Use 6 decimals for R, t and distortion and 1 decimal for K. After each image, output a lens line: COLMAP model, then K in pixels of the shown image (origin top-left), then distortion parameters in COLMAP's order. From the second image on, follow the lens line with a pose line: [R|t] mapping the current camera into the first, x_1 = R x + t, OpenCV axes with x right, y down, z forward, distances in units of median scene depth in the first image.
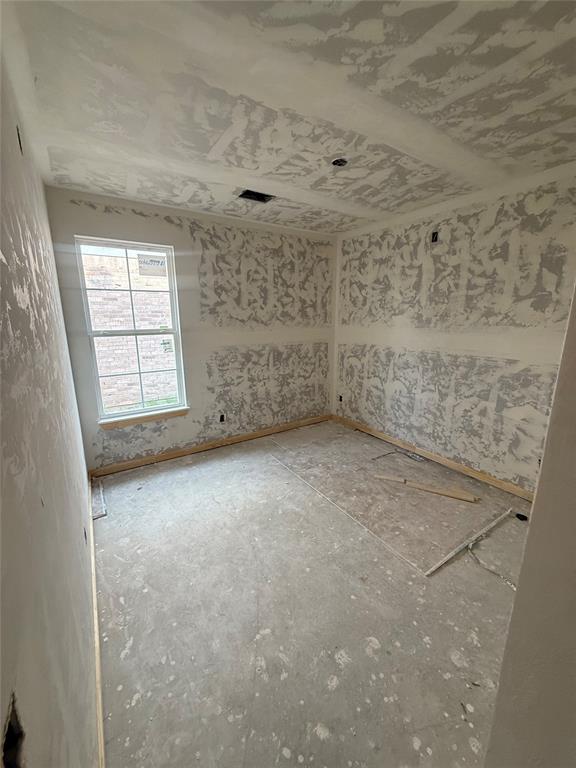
lens RADIAL K [[306.4, 0, 286.7], [0, 306.4, 381.5], [0, 0, 1]] dist [0.000054, 0.000307]
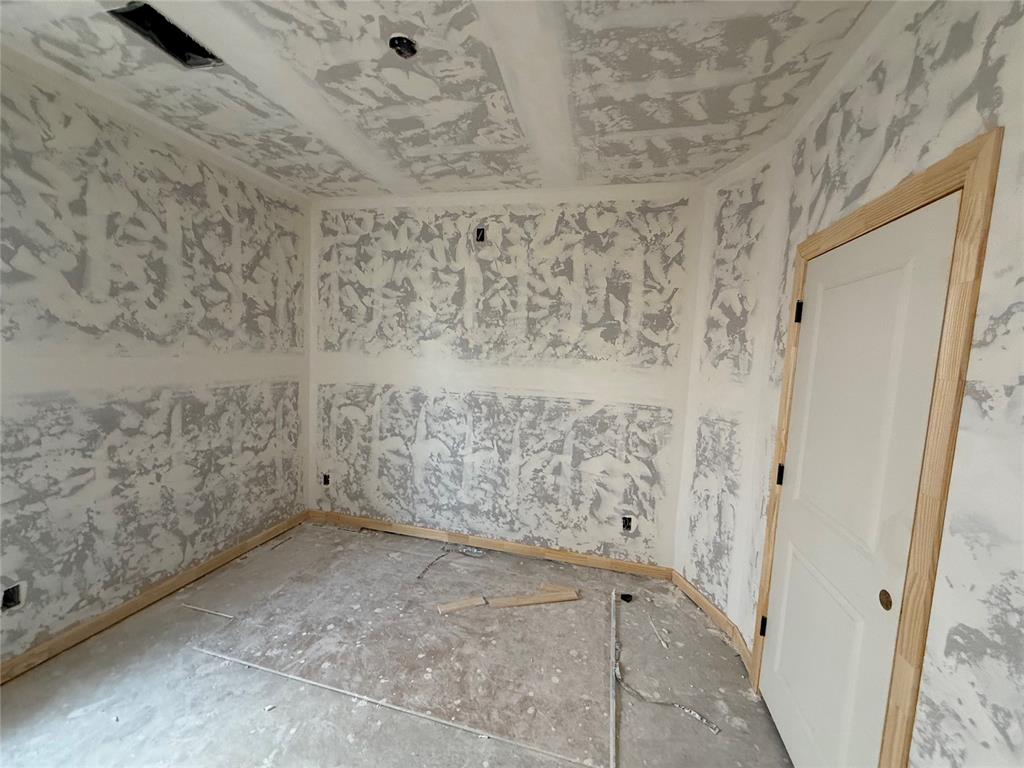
lens RADIAL K [[408.6, 0, 507.8], [0, 408.6, 386.6], [0, 0, 1]] dist [0.000054, 0.000307]
pose [[0.732189, -0.017801, 0.680868, -0.120988], [0.094911, 0.992572, -0.076114, -0.034005], [-0.674456, 0.120352, 0.728440, 0.272805]]
